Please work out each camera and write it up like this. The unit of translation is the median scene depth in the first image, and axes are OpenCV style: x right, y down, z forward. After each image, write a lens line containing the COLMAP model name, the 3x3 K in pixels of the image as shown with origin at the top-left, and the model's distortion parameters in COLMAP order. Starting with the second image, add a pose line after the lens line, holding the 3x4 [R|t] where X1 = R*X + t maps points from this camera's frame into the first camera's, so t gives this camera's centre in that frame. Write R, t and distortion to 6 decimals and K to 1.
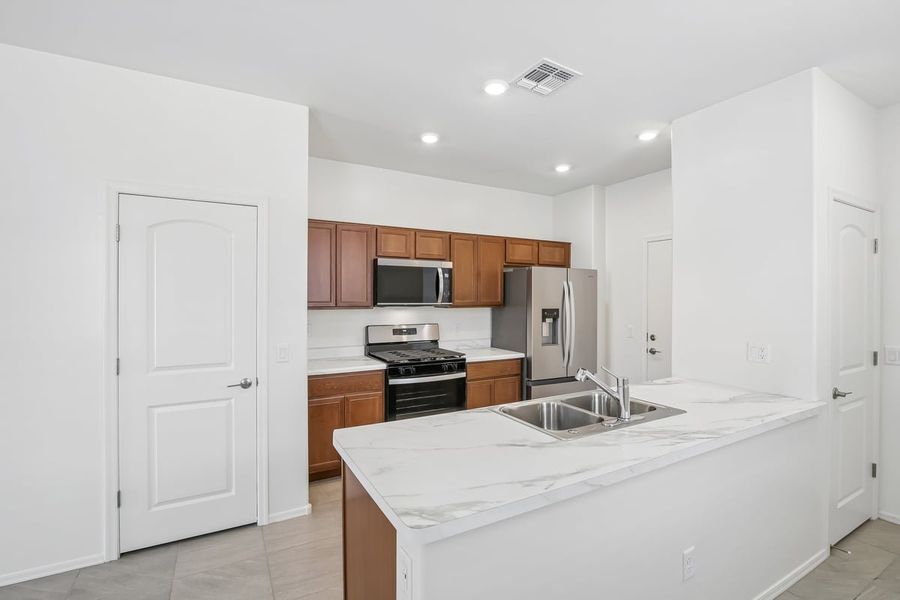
lens RADIAL K [[411.8, 0, 450.0], [0, 411.8, 300.0], [0, 0, 1]] dist [-0.018152, 0.000123]
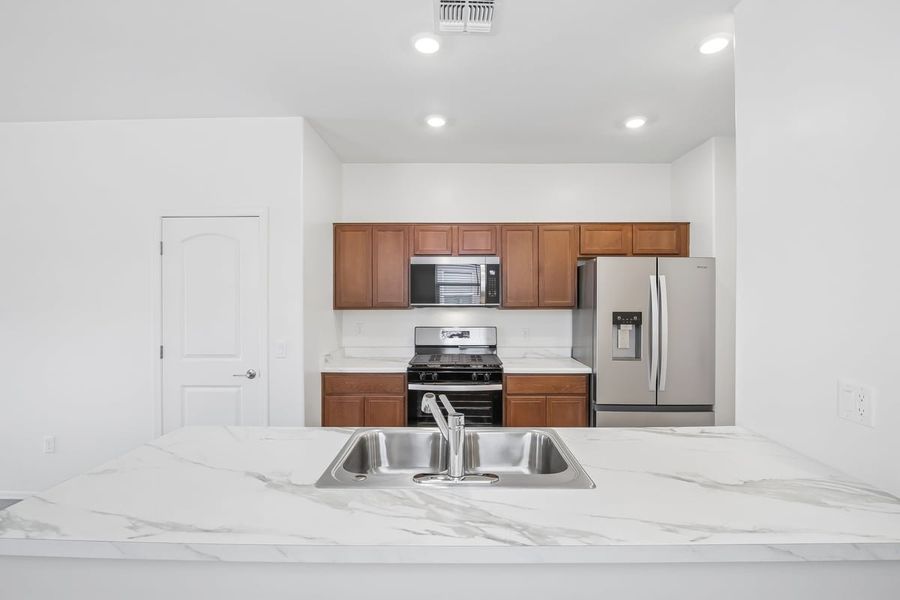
lens RADIAL K [[411.8, 0, 450.0], [0, 411.8, 300.0], [0, 0, 1]] dist [-0.018152, 0.000123]
pose [[0.867064, -0.001253, -0.498195, 0.361125], [0.000173, 0.999998, -0.002214, 0.001162], [0.498197, 0.001833, 0.867062, 0.196738]]
